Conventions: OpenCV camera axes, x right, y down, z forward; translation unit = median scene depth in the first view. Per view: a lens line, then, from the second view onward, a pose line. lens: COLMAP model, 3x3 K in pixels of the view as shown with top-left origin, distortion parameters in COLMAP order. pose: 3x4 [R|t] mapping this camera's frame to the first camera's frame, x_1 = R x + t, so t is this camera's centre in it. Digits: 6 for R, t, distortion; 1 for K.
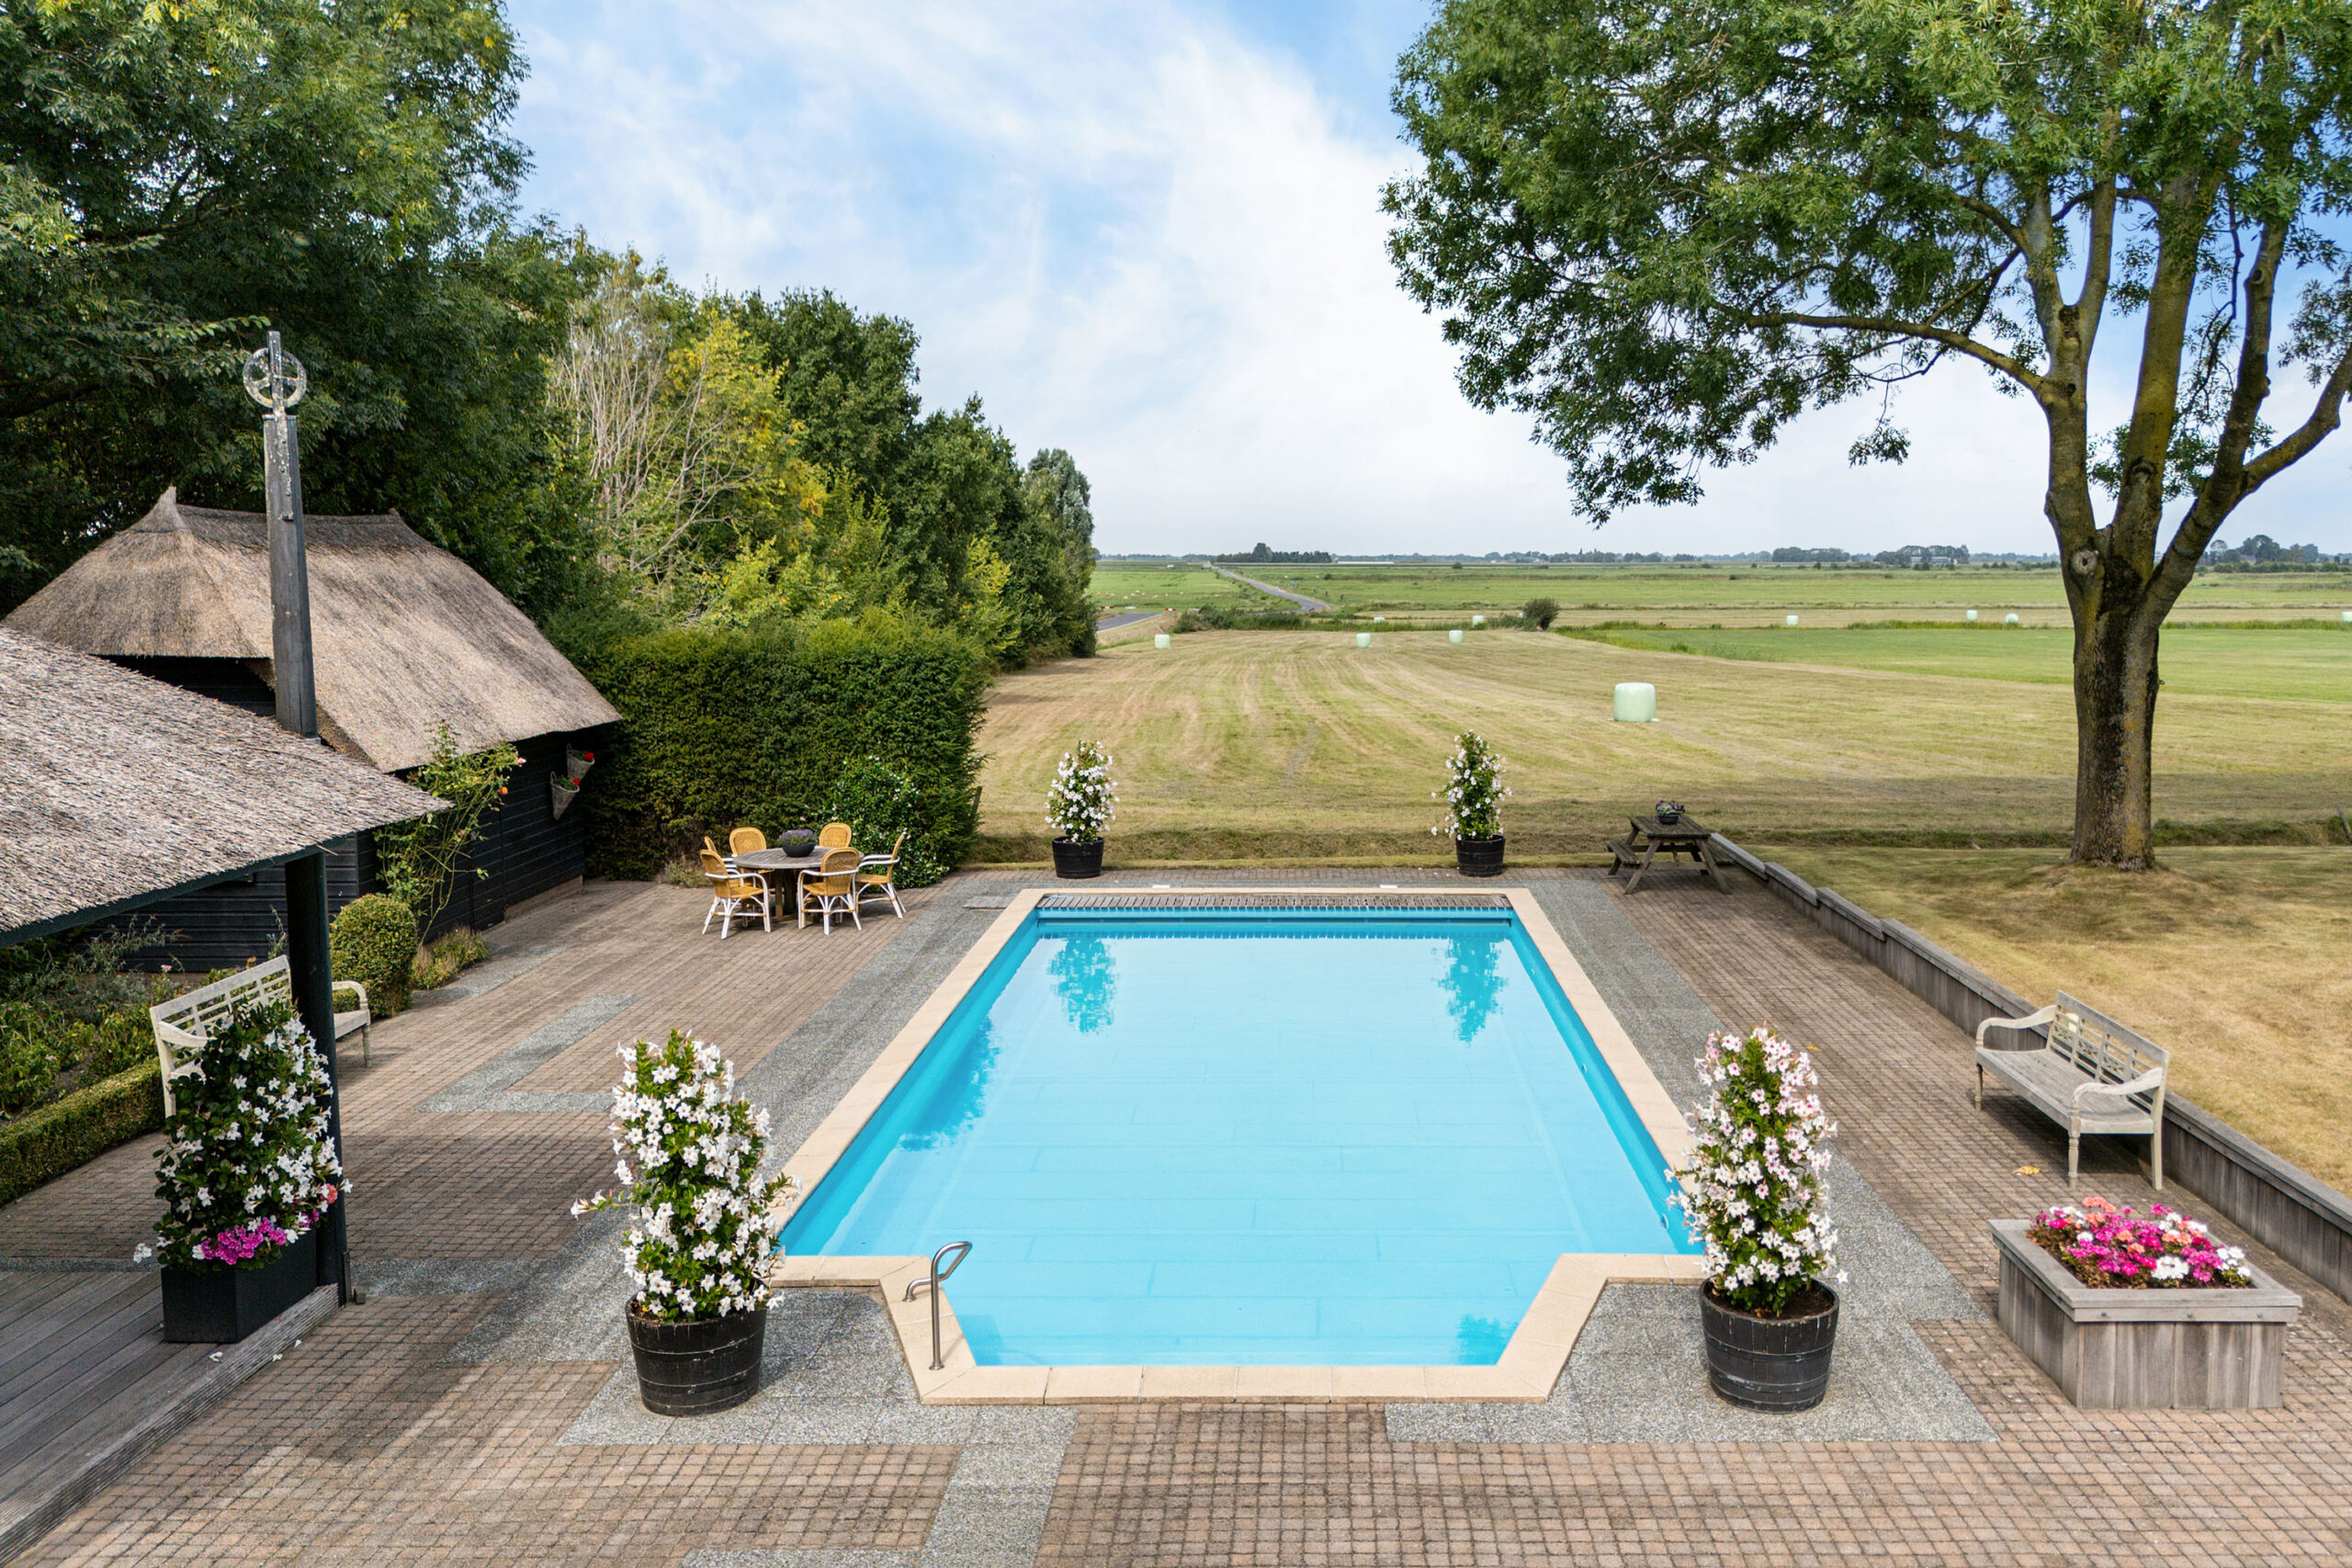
lens RADIAL K [[1941.9, 0, 1171.1], [0, 1941.9, 762.0], [0, 0, 1]] dist [0.047626, -0.044761]
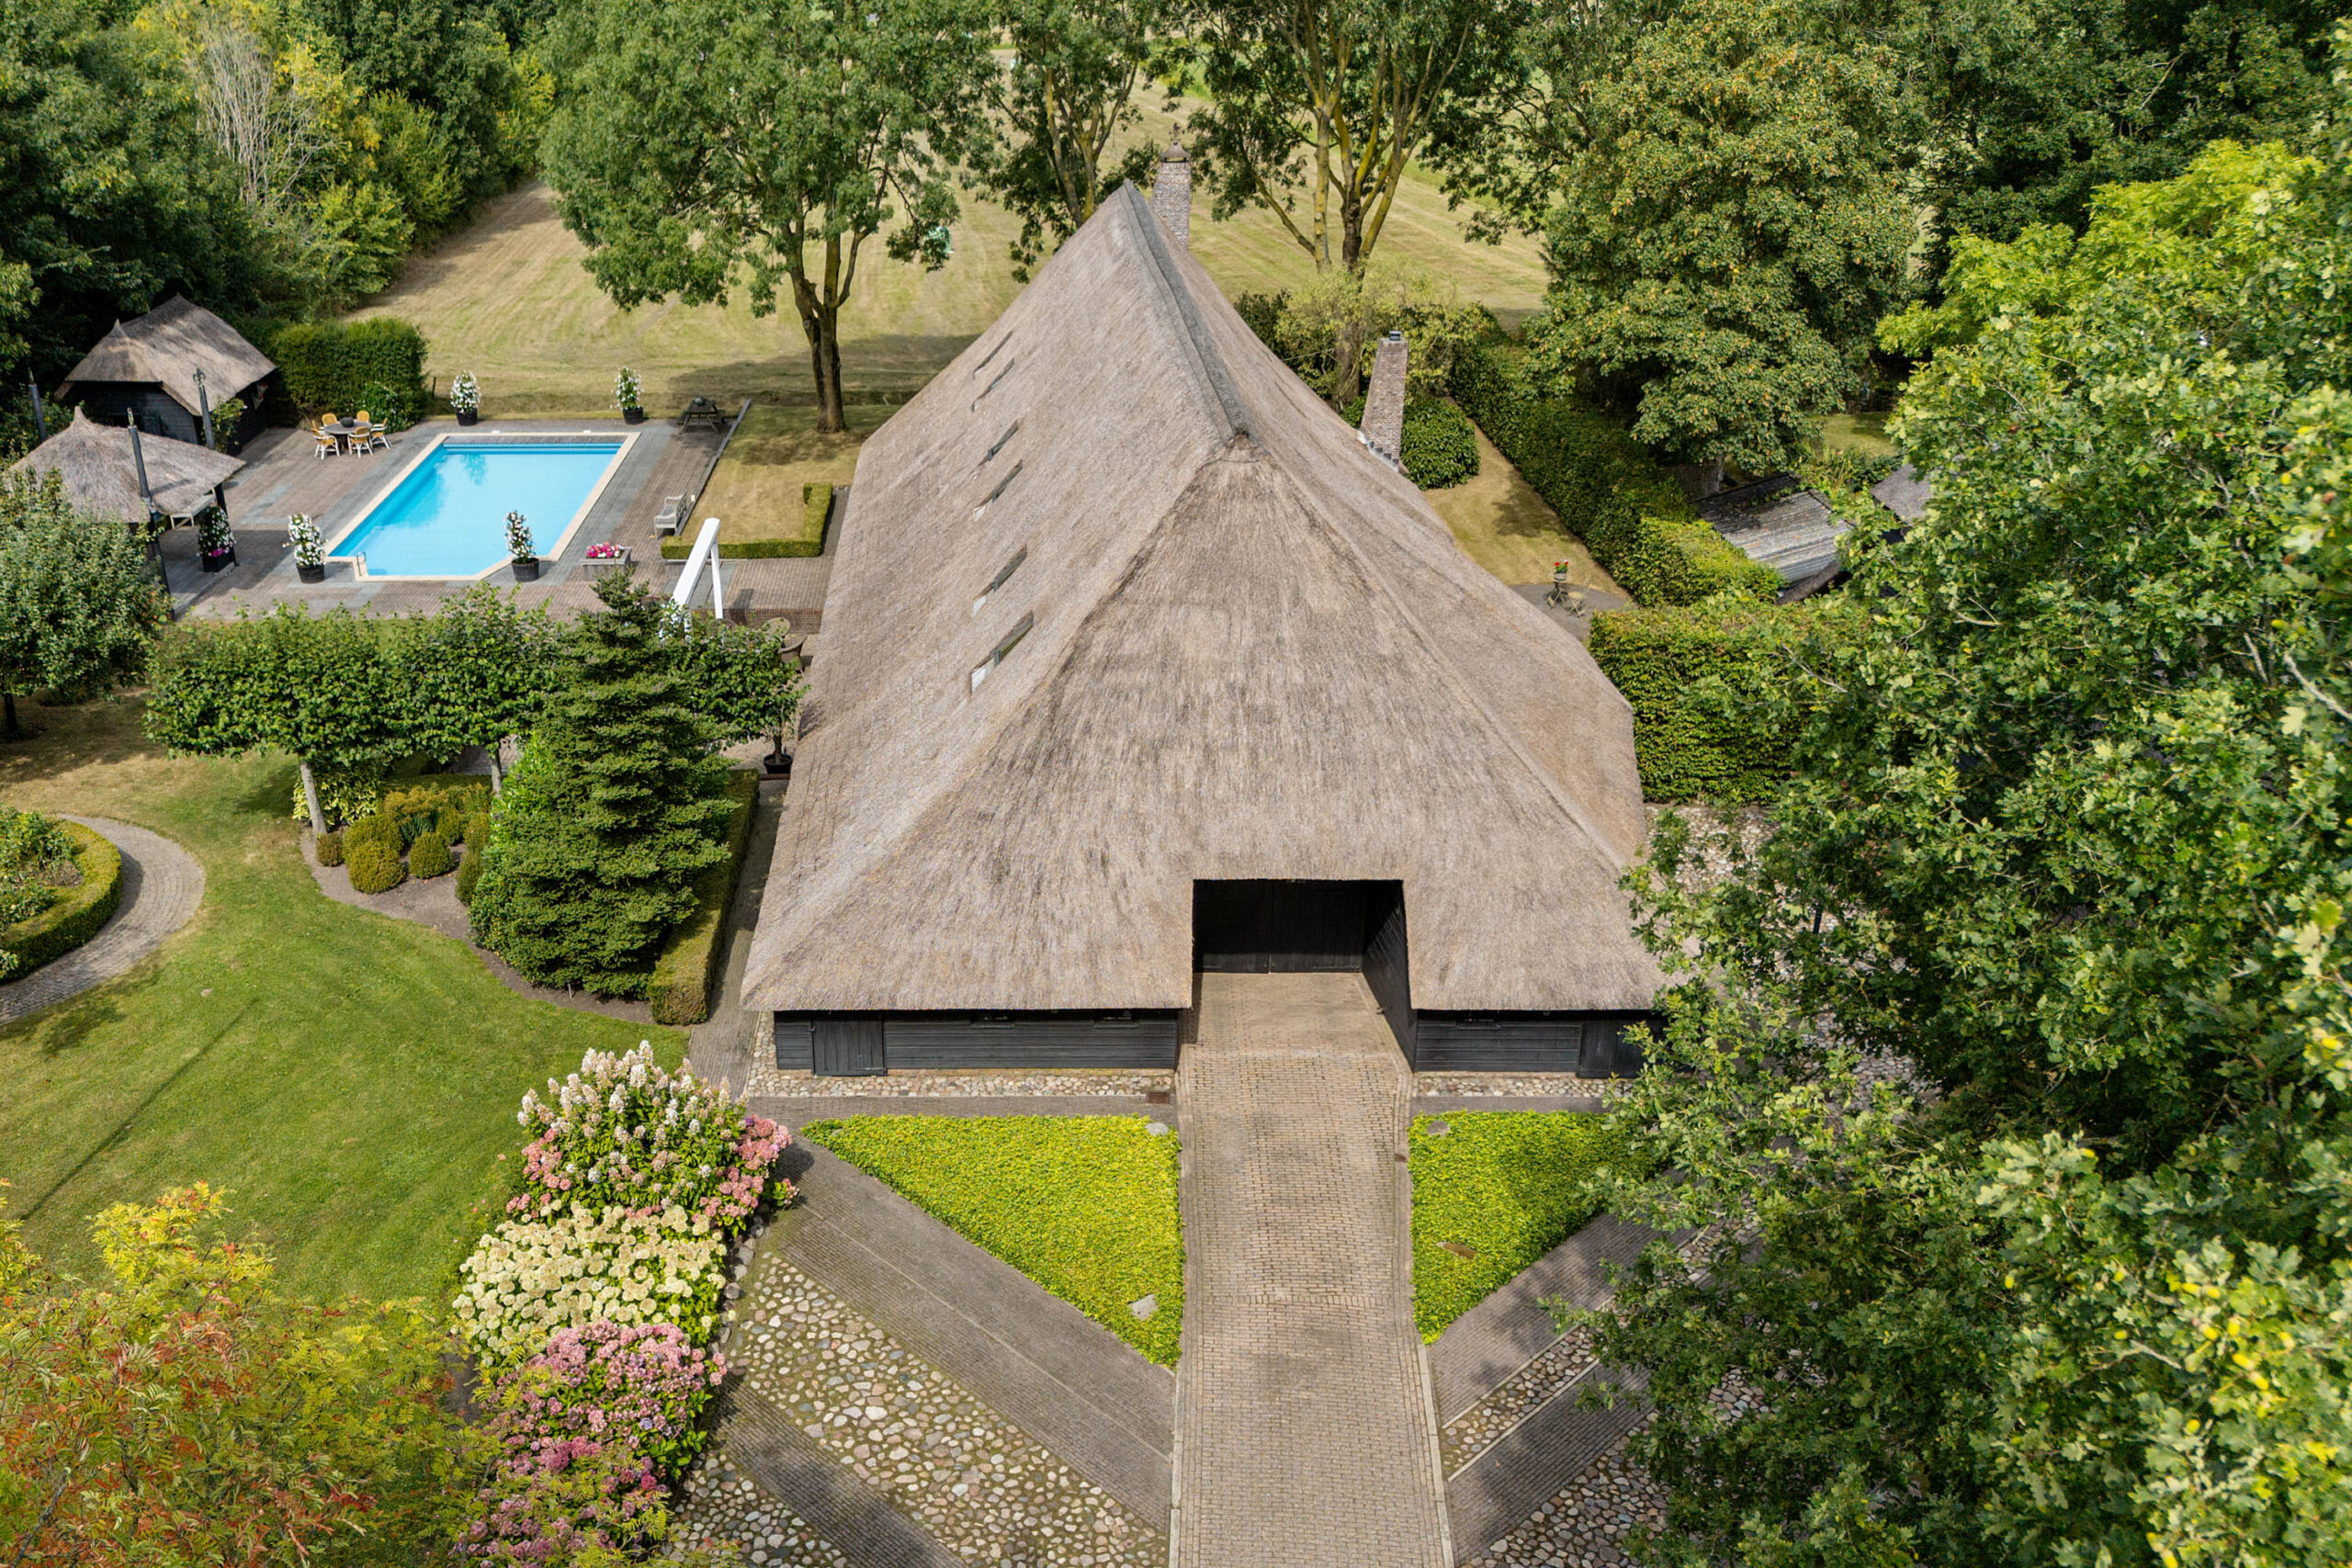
lens RADIAL K [[1941.9, 0, 1171.1], [0, 1941.9, 762.0], [0, 0, 1]] dist [0.047626, -0.044761]
pose [[0.990195, -0.017679, 0.138572, 0.607771], [-0.028836, 0.944729, 0.326582, -0.466952], [-0.136686, -0.327375, 0.934956, -2.047854]]
